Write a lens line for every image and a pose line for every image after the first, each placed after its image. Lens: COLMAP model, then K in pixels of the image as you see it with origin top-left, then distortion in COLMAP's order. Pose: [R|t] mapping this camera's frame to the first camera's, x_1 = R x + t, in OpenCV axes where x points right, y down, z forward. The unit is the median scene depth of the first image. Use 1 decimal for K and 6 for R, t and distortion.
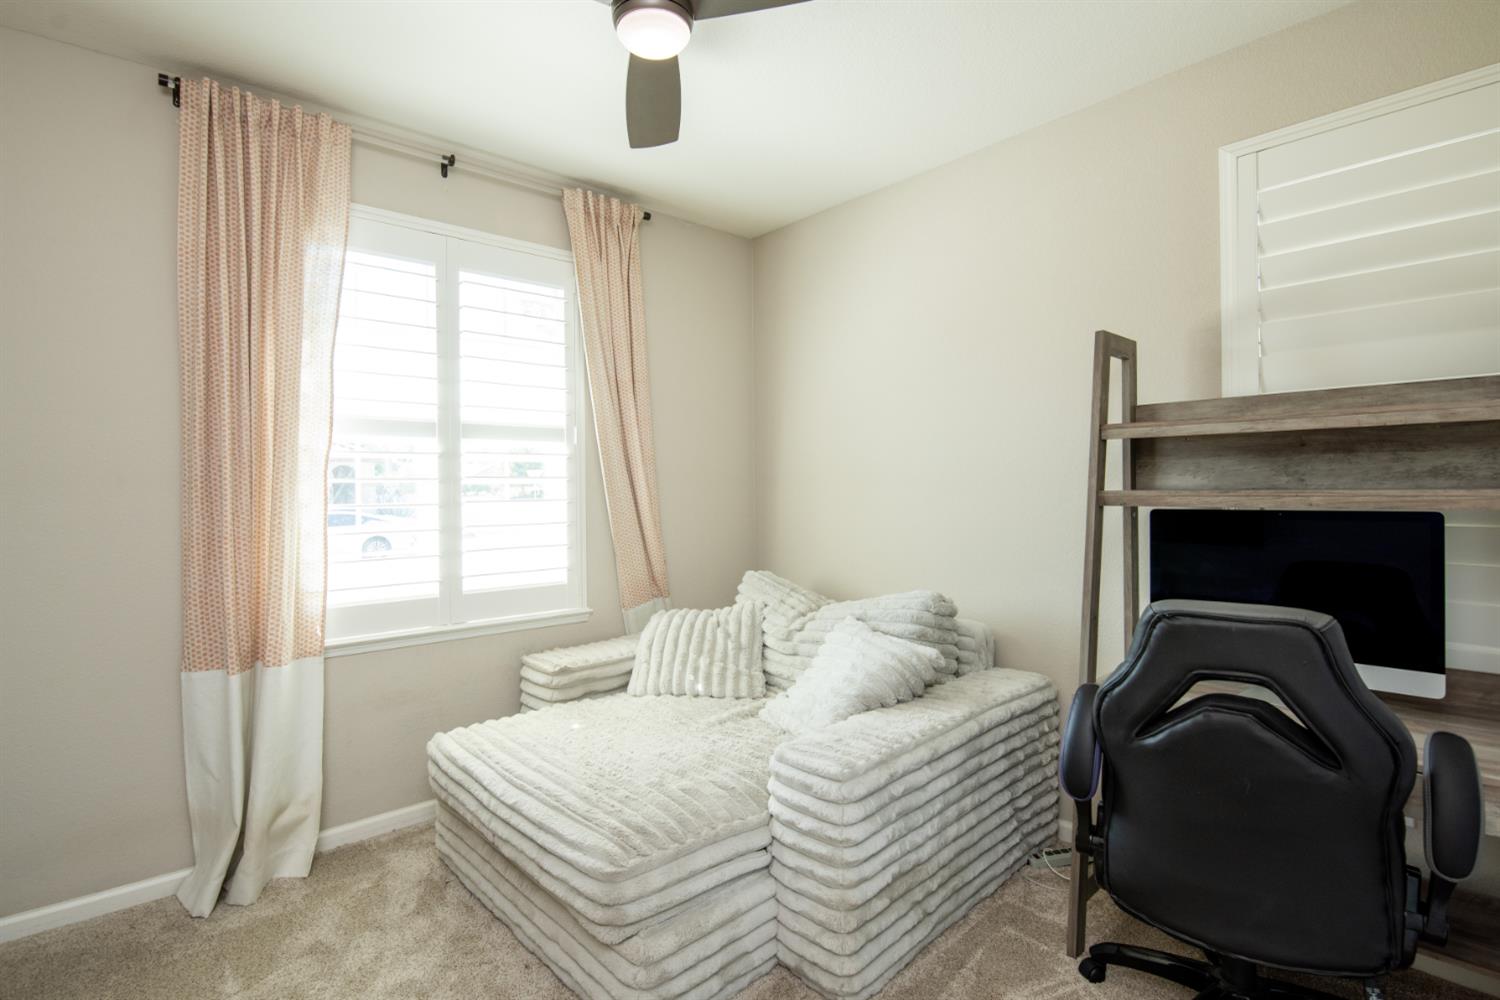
lens RADIAL K [[695.9, 0, 743.2], [0, 695.9, 500.1], [0, 0, 1]] dist [-0.000761, -0.000409]
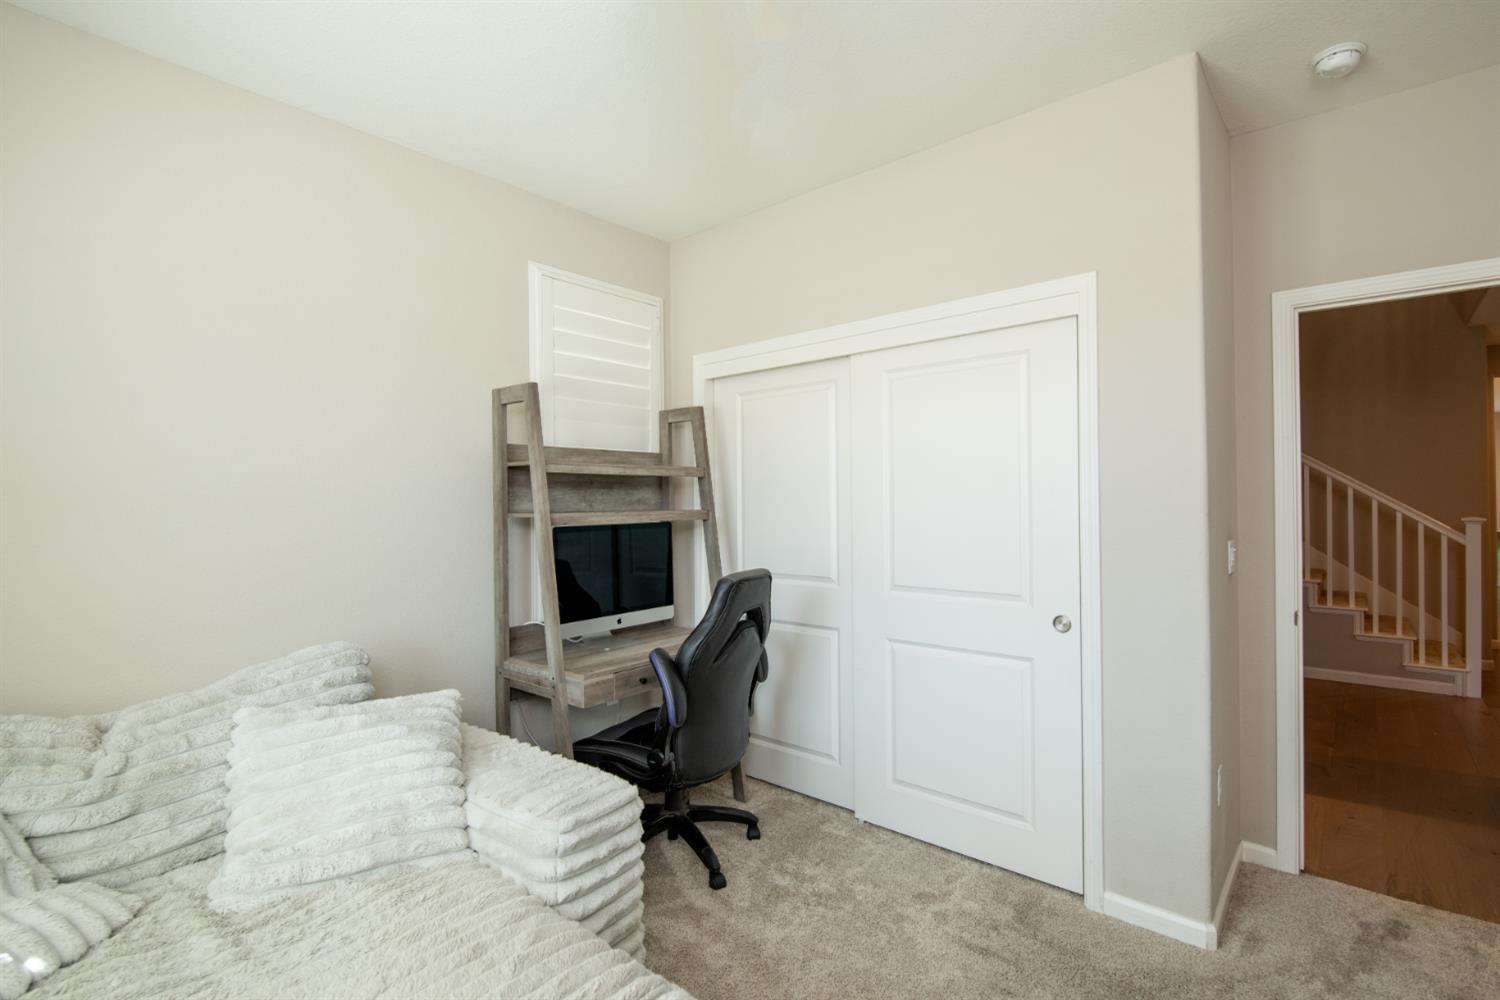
lens RADIAL K [[695.9, 0, 743.1], [0, 695.9, 495.8], [0, 0, 1]] dist [-0.000761, -0.000409]
pose [[-0.113115, 0.013356, 0.993492, -0.782881], [0.021281, 0.999713, -0.011017, -0.025206], [-0.993354, 0.019896, -0.113367, 0.824944]]
